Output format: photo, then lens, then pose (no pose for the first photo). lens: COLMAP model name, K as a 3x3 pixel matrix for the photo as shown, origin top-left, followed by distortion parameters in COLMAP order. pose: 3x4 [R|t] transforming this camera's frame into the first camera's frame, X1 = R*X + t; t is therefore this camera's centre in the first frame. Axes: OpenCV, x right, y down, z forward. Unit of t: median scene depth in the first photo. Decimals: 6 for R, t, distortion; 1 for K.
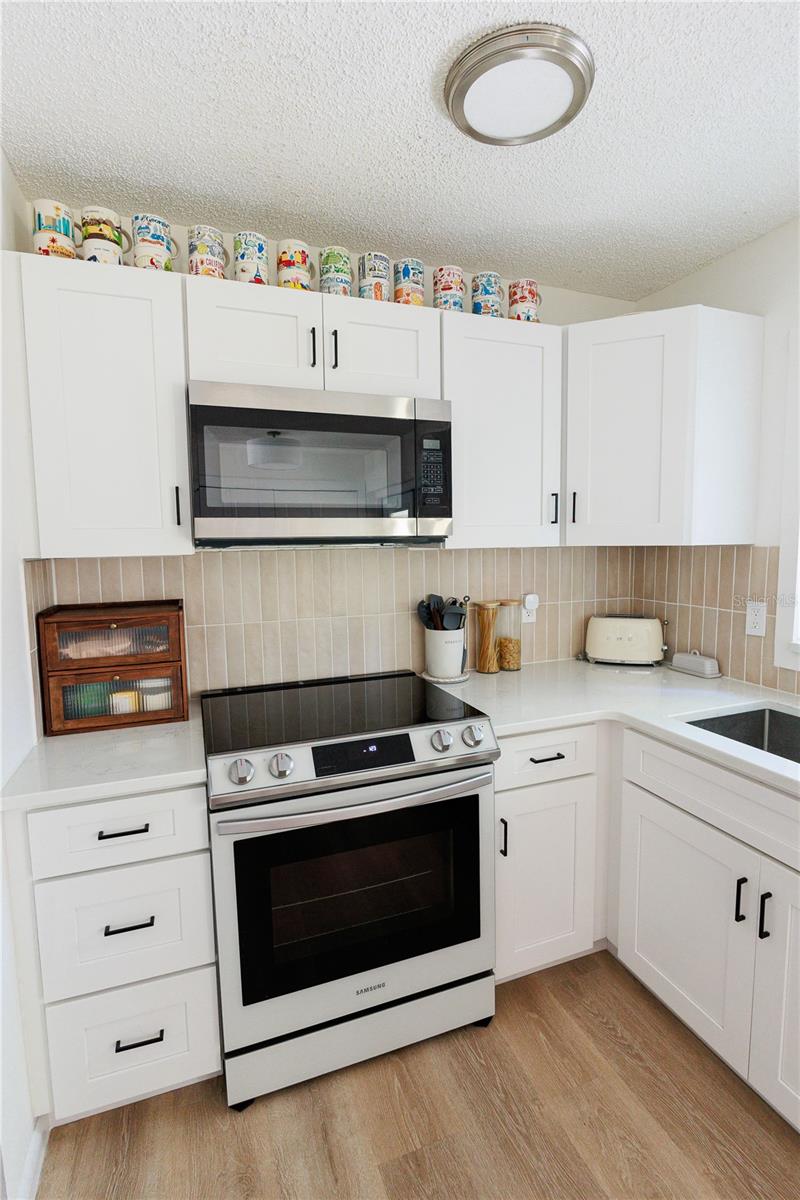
lens RADIAL K [[562.7, 0, 402.4], [0, 562.7, 595.0], [0, 0, 1]] dist [-0.016184, 0.000226]
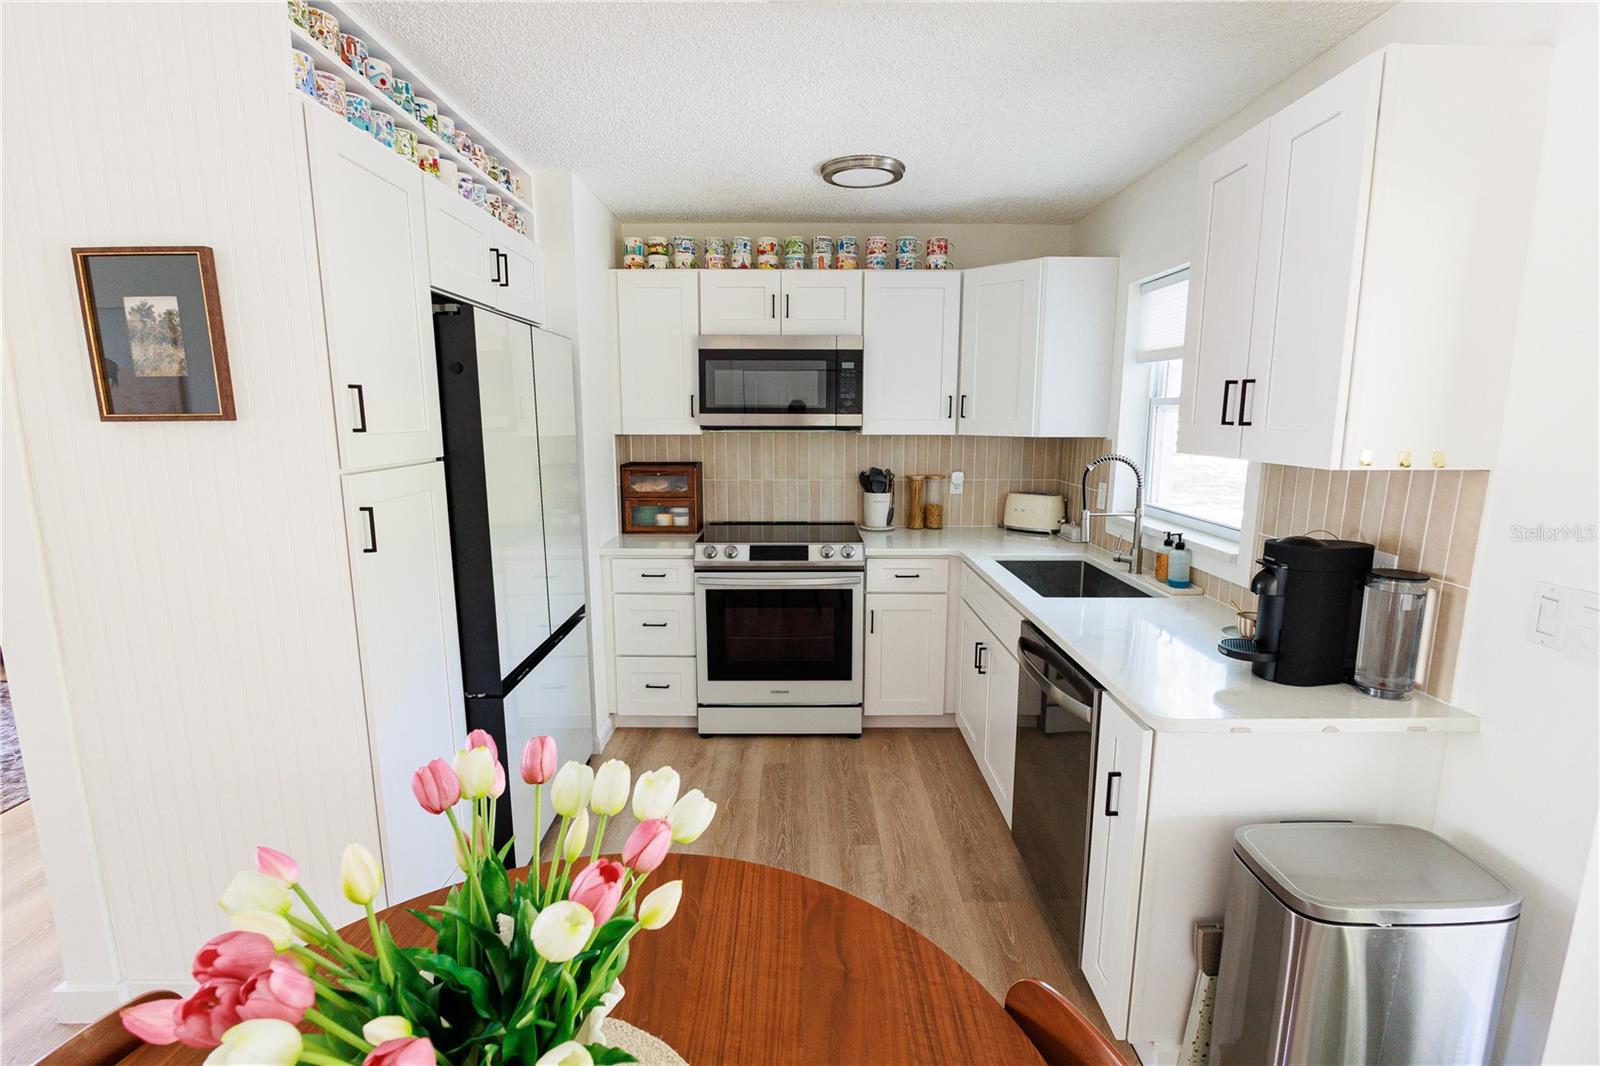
lens RADIAL K [[735.4, 0, 802.1], [0, 735.4, 533.1], [0, 0, 1]] dist [-0.014957, -0.000525]
pose [[0.936987, 0.073649, -0.341514, 0.667361], [-0.049141, 0.995592, 0.079881, 0.030810], [0.345891, -0.058065, 0.936476, -0.955264]]
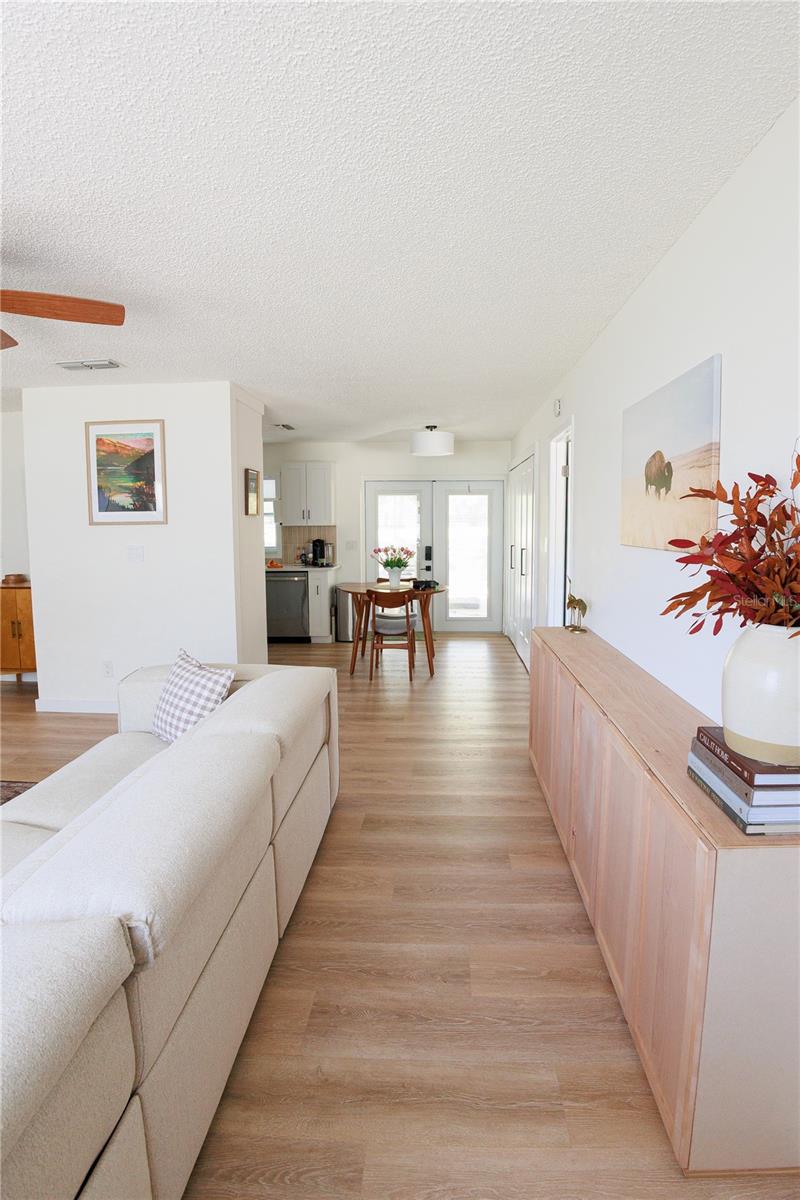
lens RADIAL K [[576.6, 0, 403.5], [0, 576.6, 622.5], [0, 0, 1]] dist [-0.019324, 0.001199]
pose [[0.415807, -0.140284, 0.898568, -2.725807], [0.082431, 0.989778, 0.116379, 0.249501], [-0.905709, 0.025679, 0.423121, -2.181725]]
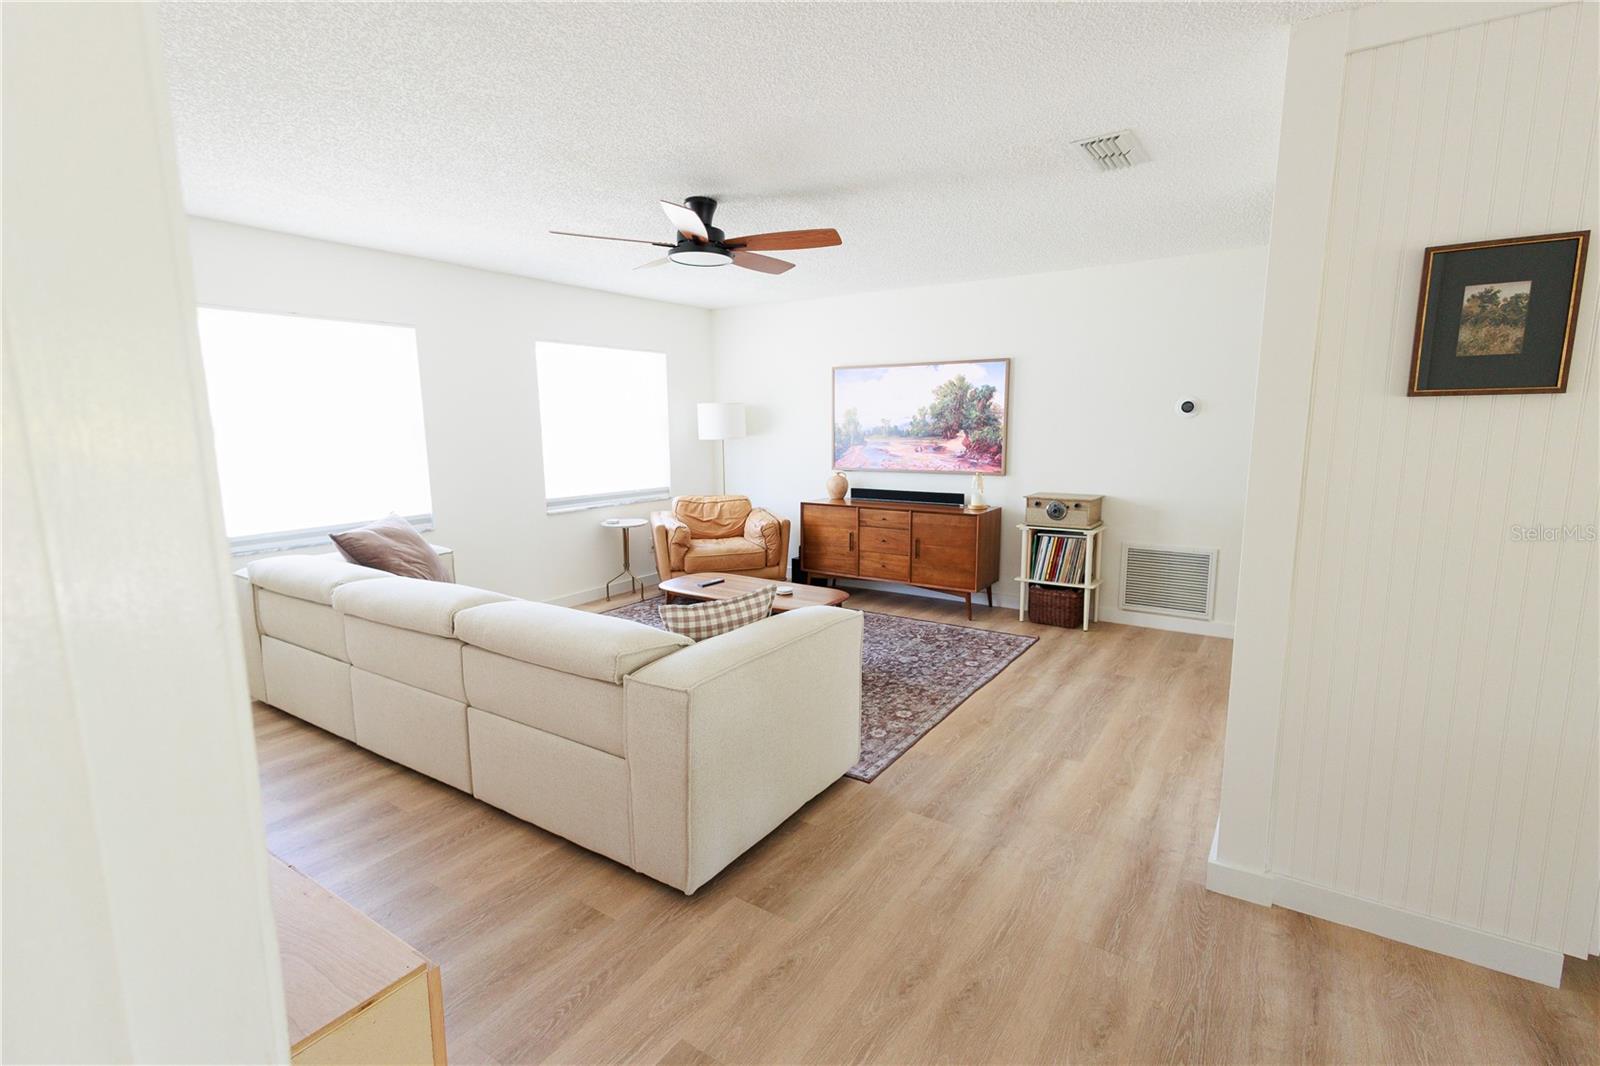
lens RADIAL K [[746.2, 0, 796.6], [0, 746.2, 533.3], [0, 0, 1]] dist [0.020769, -0.001021]
pose [[0.583175, 0.137782, -0.800577, -0.108619], [-0.080649, 0.990462, 0.111715, 0.159072], [0.808333, -0.000584, 0.588725, -1.812043]]
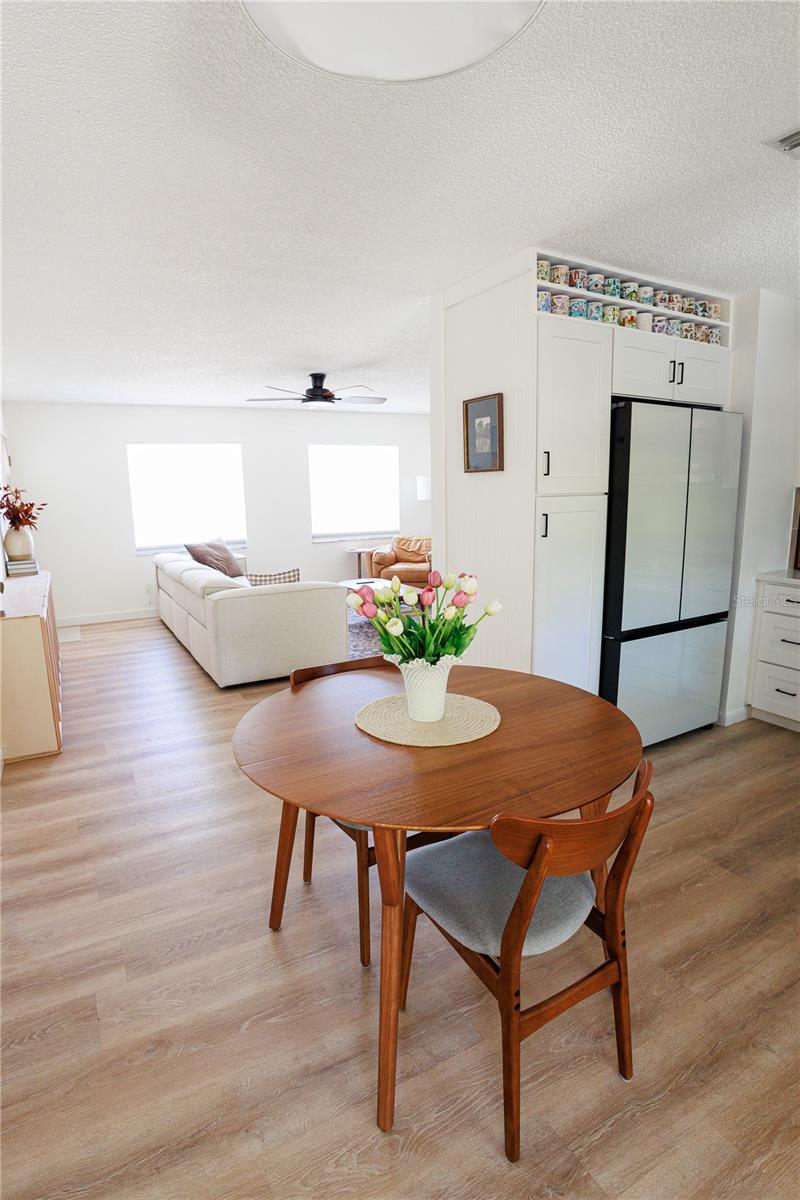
lens RADIAL K [[605.2, 0, 368.3], [0, 605.2, 610.6], [0, 0, 1]] dist [-0.082279, 0.016546]
pose [[0.116628, 0.209152, -0.970903, 1.333757], [-0.074257, 0.976675, 0.201475, 0.069176], [0.990396, 0.048599, 0.129439, -0.893348]]
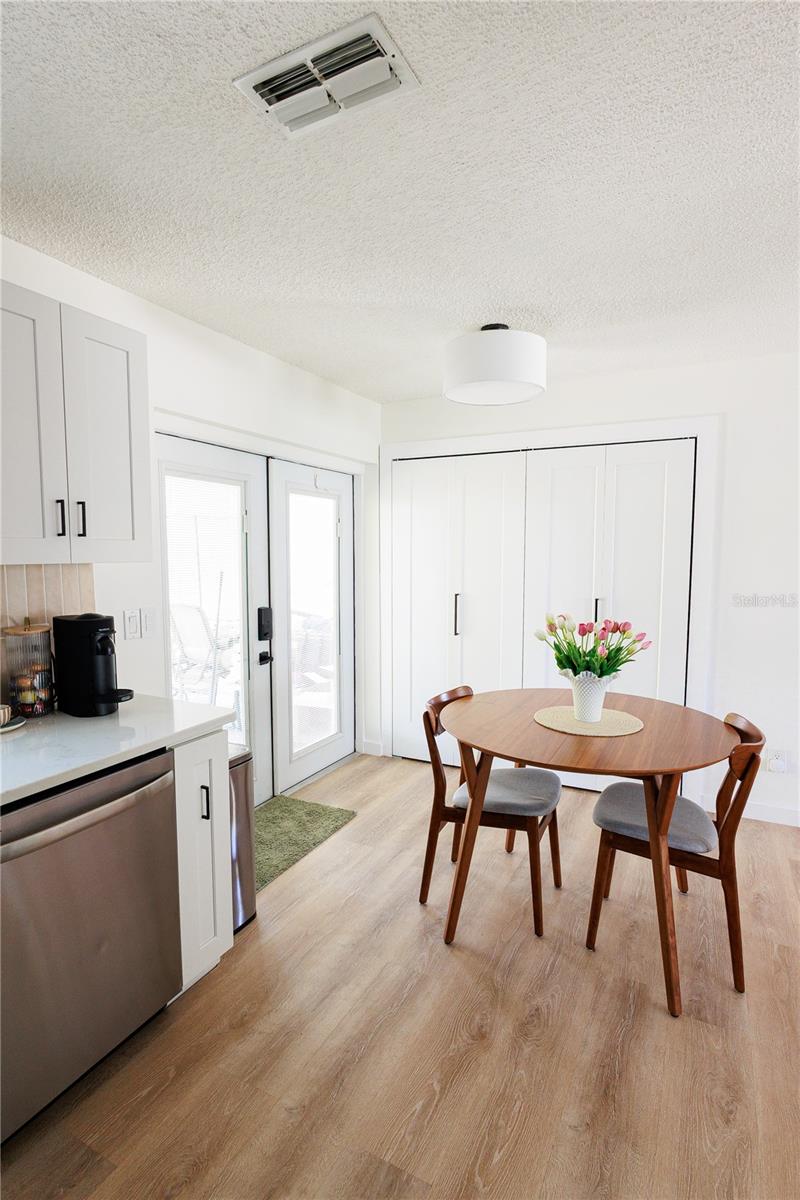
lens RADIAL K [[601.0, 0, 401.0], [0, 601.0, 605.0], [0, 0, 1]] dist [-0.001867, -0.000119]
pose [[-0.672811, -0.046465, 0.738354, -0.312096], [0.083104, 0.986962, 0.137837, -0.046342], [-0.735132, 0.154098, -0.660178, 0.523454]]
